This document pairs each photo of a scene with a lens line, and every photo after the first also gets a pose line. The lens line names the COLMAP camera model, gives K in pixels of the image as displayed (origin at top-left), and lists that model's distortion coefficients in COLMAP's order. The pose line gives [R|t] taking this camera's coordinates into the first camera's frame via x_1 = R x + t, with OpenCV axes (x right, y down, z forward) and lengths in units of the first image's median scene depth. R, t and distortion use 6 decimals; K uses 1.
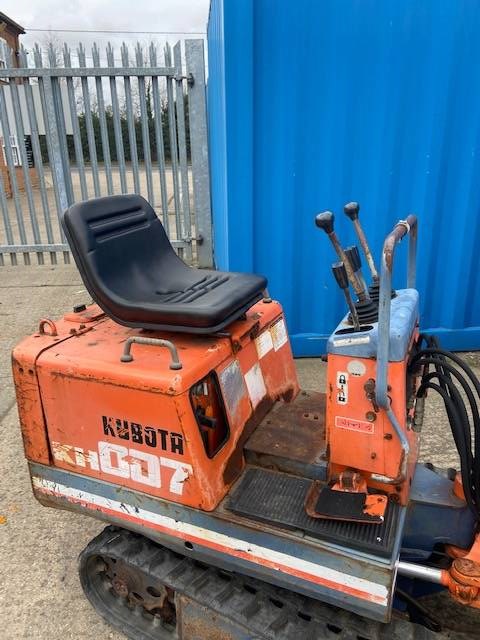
lens RADIAL K [[483.2, 0, 239.9], [0, 483.2, 311.1], [0, 0, 1]] dist [0.109040, -0.137530]
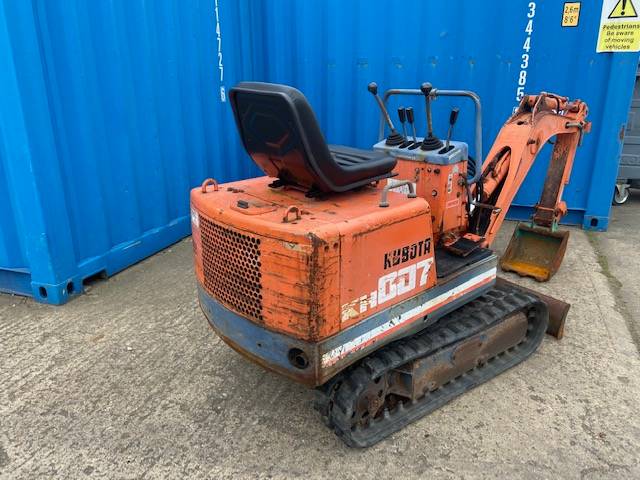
lens RADIAL K [[483.2, 0, 318.8], [0, 483.2, 231.2], [0, 0, 1]] dist [0.109040, -0.137530]
pose [[0.408055, -0.273619, 0.870990, -1.425189], [0.272989, 0.946951, 0.169588, -0.098708], [-0.871188, 0.168569, 0.461103, 0.572014]]
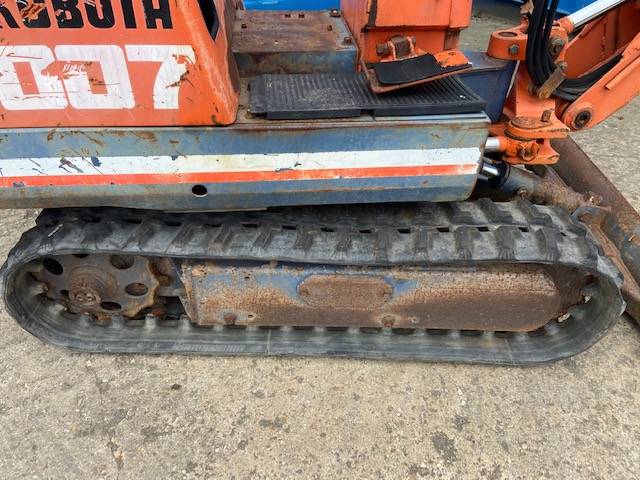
lens RADIAL K [[483.2, 0, 322.6], [0, 483.2, 236.9], [0, 0, 1]] dist [0.109040, -0.137530]
pose [[0.867309, -0.267426, 0.419831, -0.256428], [0.106061, 0.923339, 0.369047, 0.308255], [-0.486339, -0.275550, 0.829184, 0.347072]]
